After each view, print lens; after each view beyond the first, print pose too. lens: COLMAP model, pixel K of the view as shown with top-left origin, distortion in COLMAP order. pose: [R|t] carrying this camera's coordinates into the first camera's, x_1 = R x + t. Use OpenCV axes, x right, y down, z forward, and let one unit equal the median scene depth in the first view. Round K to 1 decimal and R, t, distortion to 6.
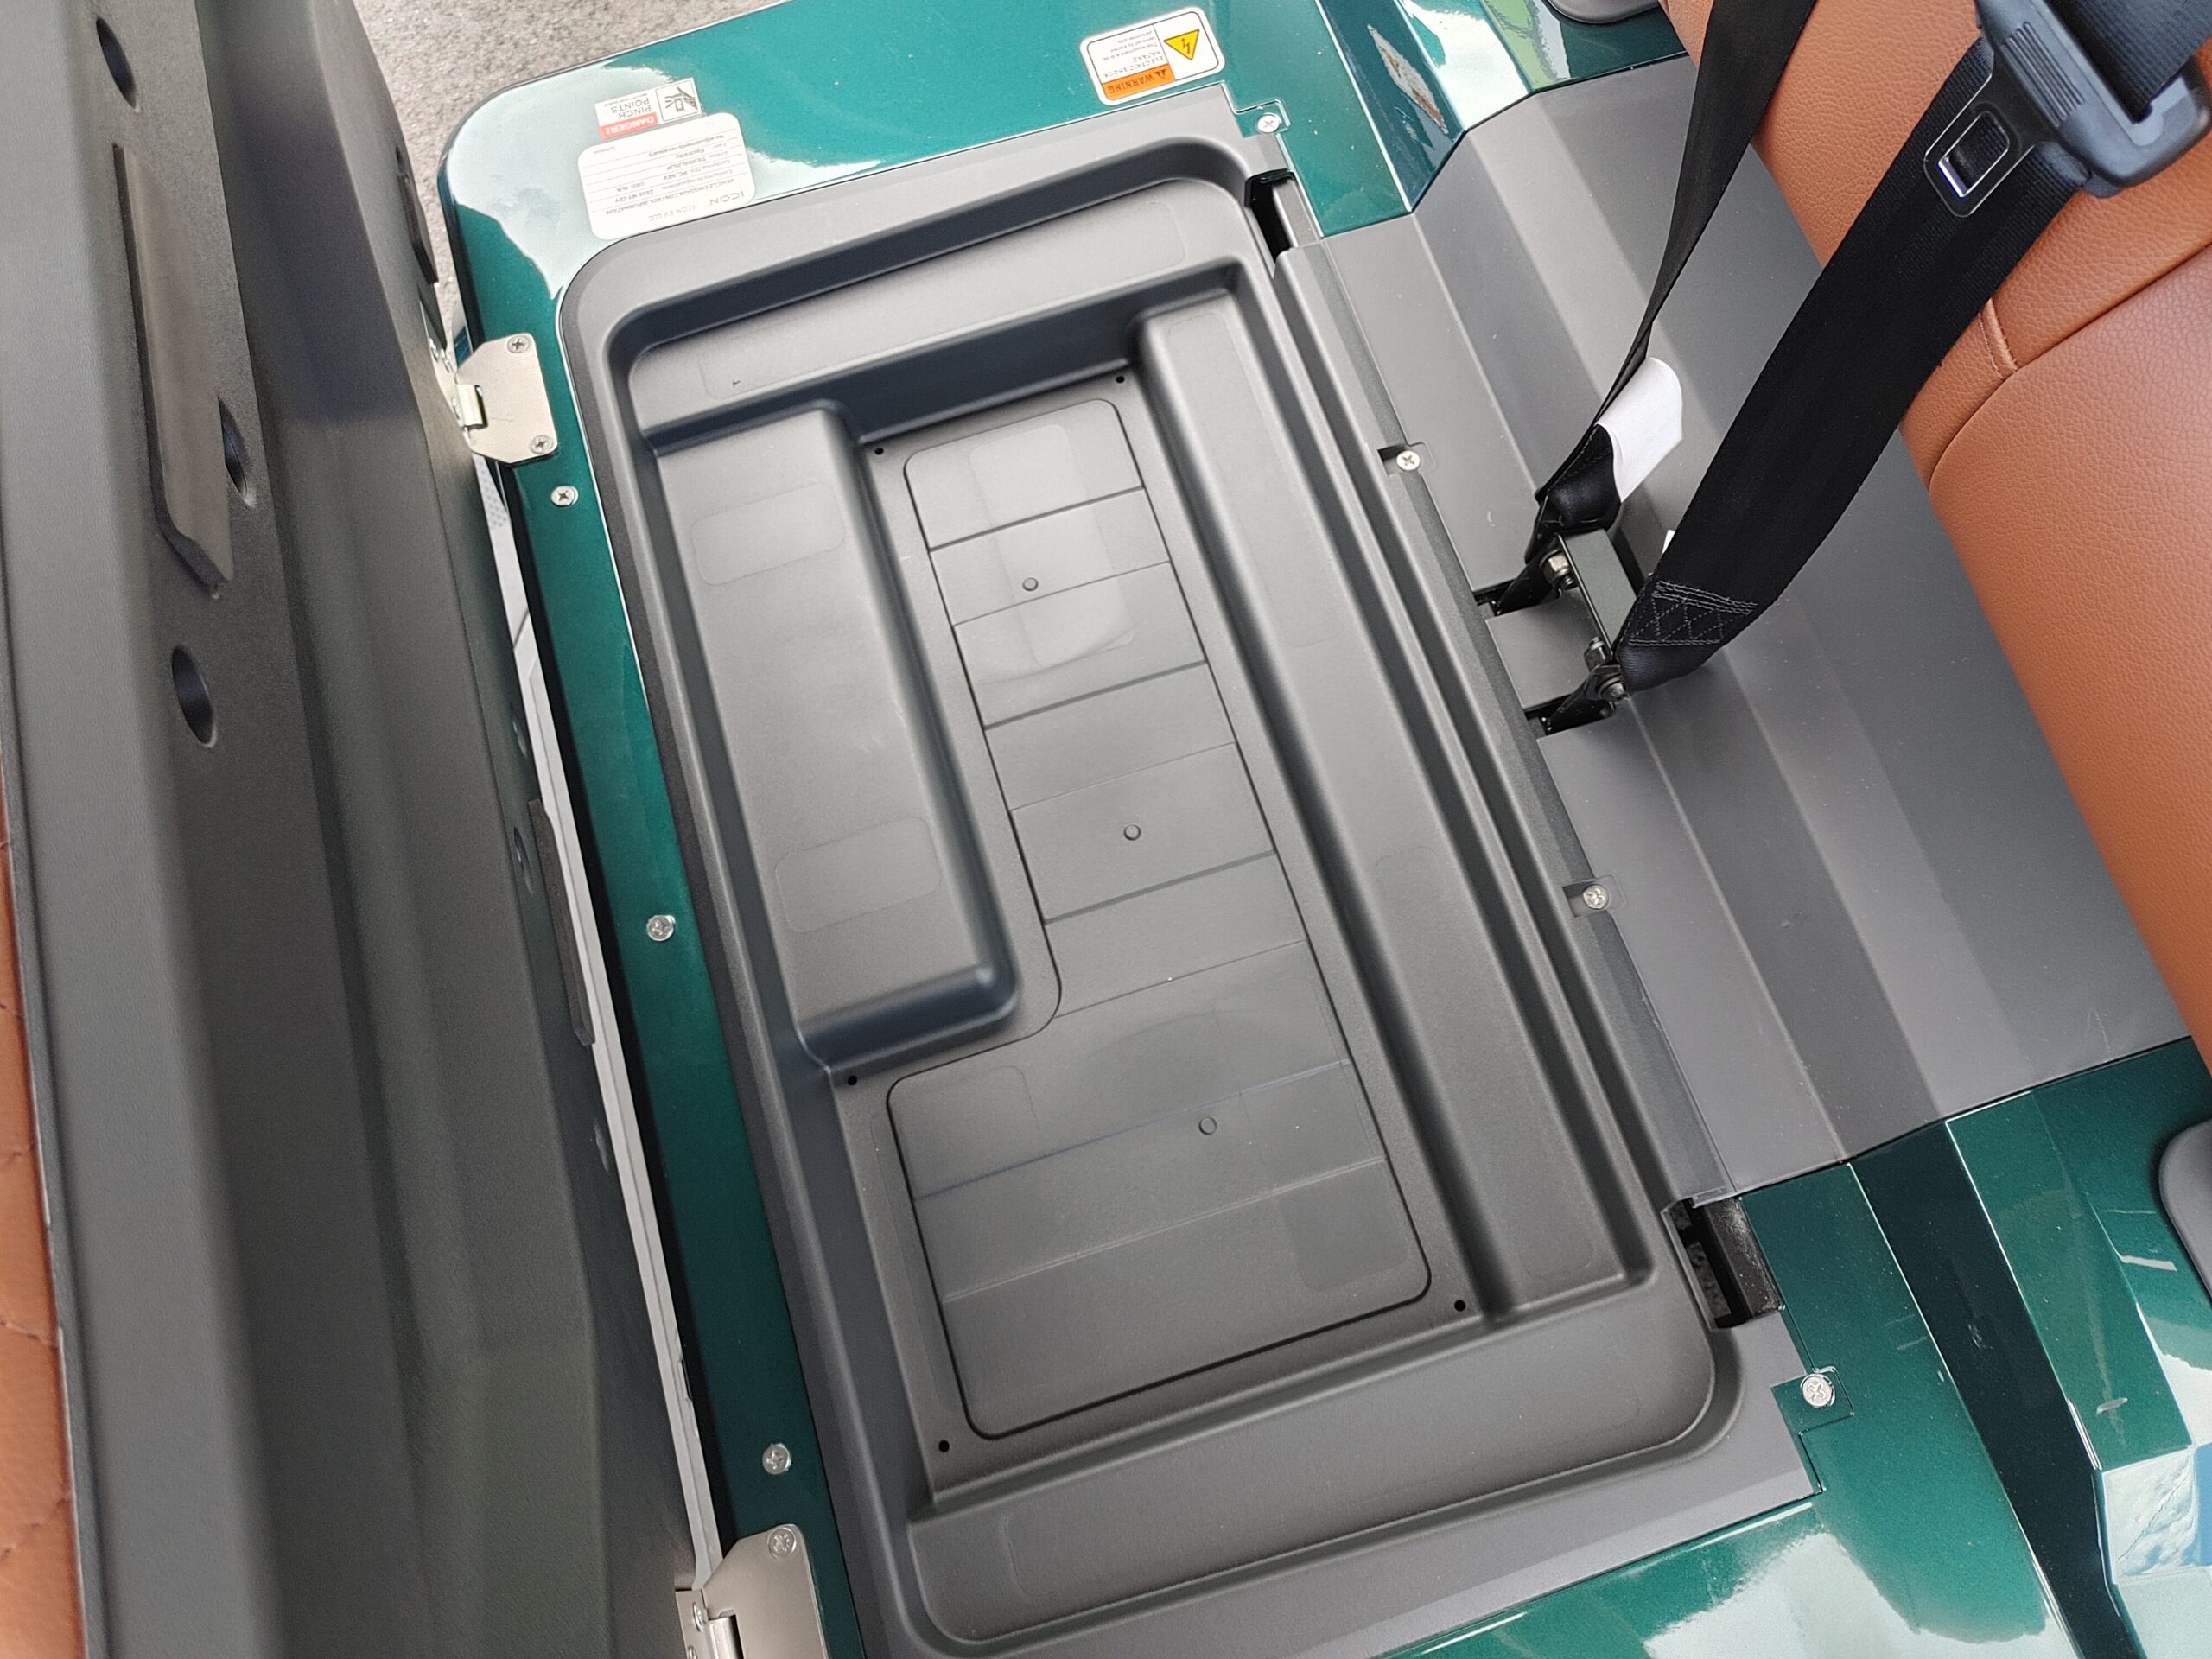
lens RADIAL K [[1649.6, 0, 1112.0], [0, 1649.6, 831.3], [0, 0, 1]] dist [0.066072, -0.077363]
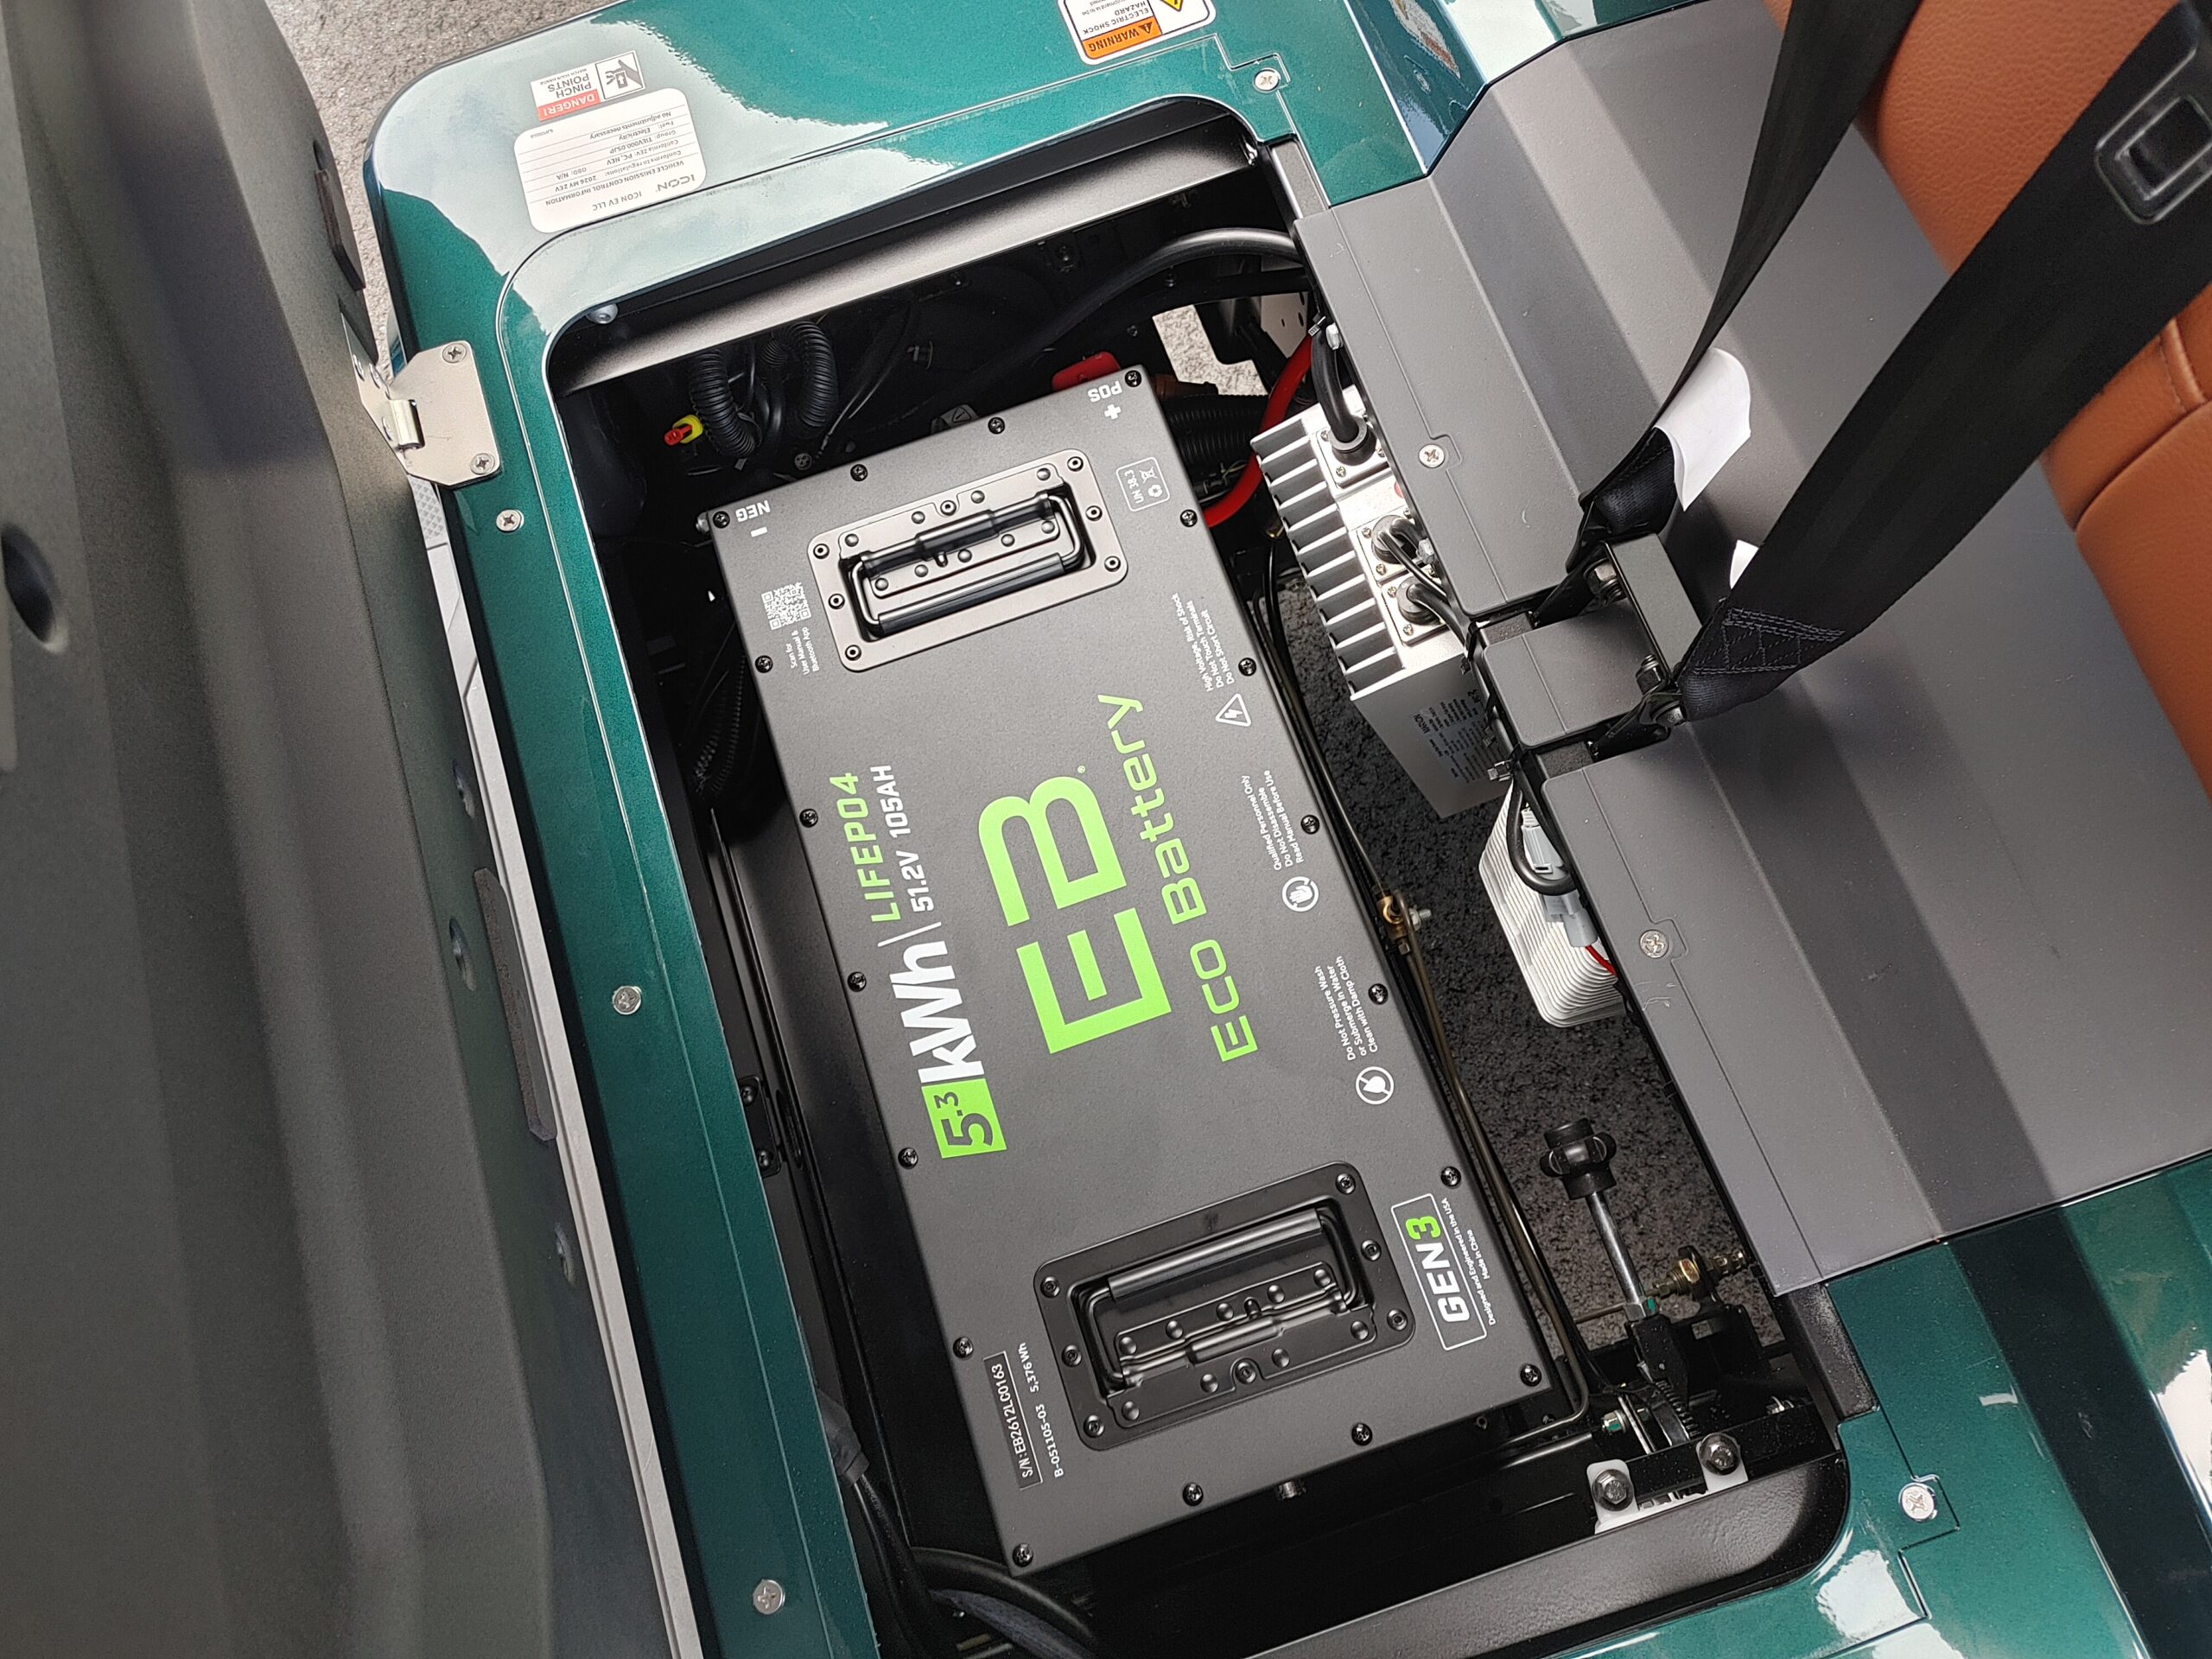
lens RADIAL K [[1649.6, 0, 1092.6], [0, 1649.6, 824.0], [0, 0, 1]] dist [0.066072, -0.077363]
pose [[0.999510, -0.027817, -0.014320, 0.000880], [0.028270, 0.999072, 0.032506, -0.060985], [0.013402, -0.032895, 0.999369, 0.090673]]
